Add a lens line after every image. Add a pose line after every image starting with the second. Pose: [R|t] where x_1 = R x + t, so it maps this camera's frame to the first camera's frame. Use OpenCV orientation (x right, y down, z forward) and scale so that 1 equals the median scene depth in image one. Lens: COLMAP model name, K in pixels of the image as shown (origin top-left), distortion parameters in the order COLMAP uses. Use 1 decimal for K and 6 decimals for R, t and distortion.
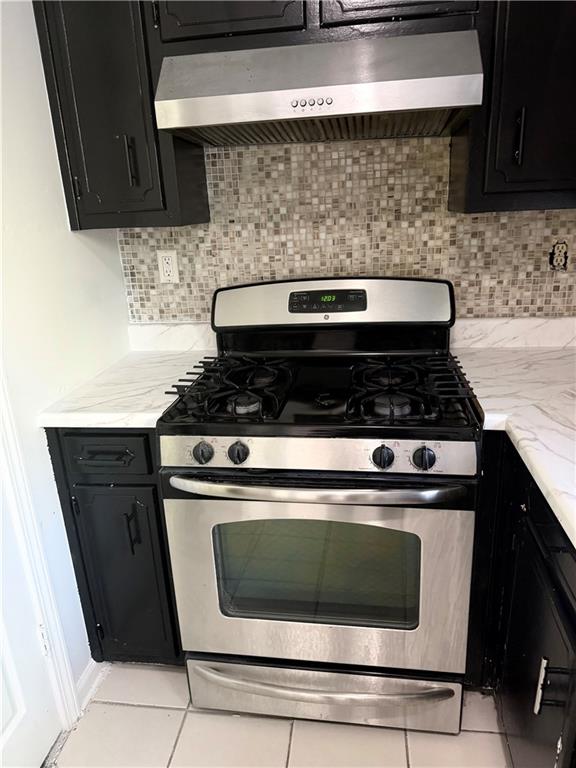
lens RADIAL K [[534.4, 0, 288.3], [0, 534.4, 383.1], [0, 0, 1]] dist [-0.007157, -0.015584]
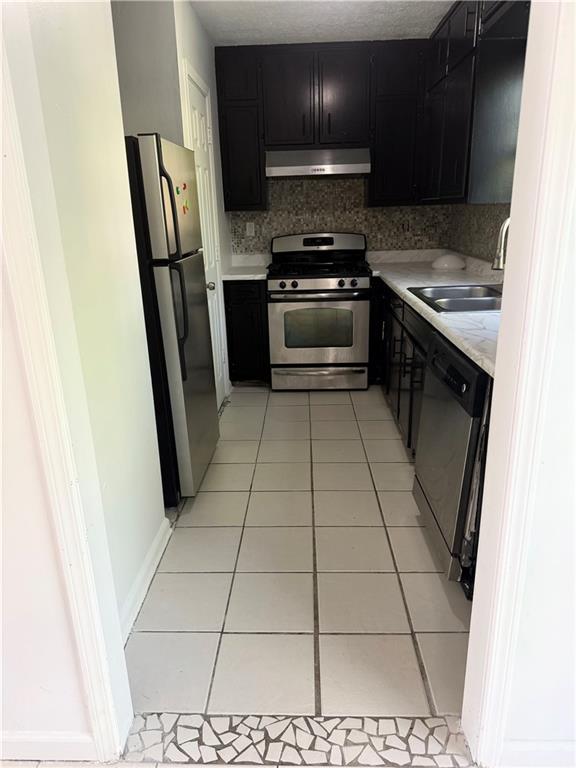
lens RADIAL K [[534.4, 0, 280.3], [0, 534.4, 407.8], [0, 0, 1]] dist [-0.007157, -0.015584]
pose [[0.996043, -0.014155, 0.087743, -0.338722], [0.011054, 0.999300, 0.035736, 0.541793], [-0.088187, -0.034625, 0.995502, -1.545443]]
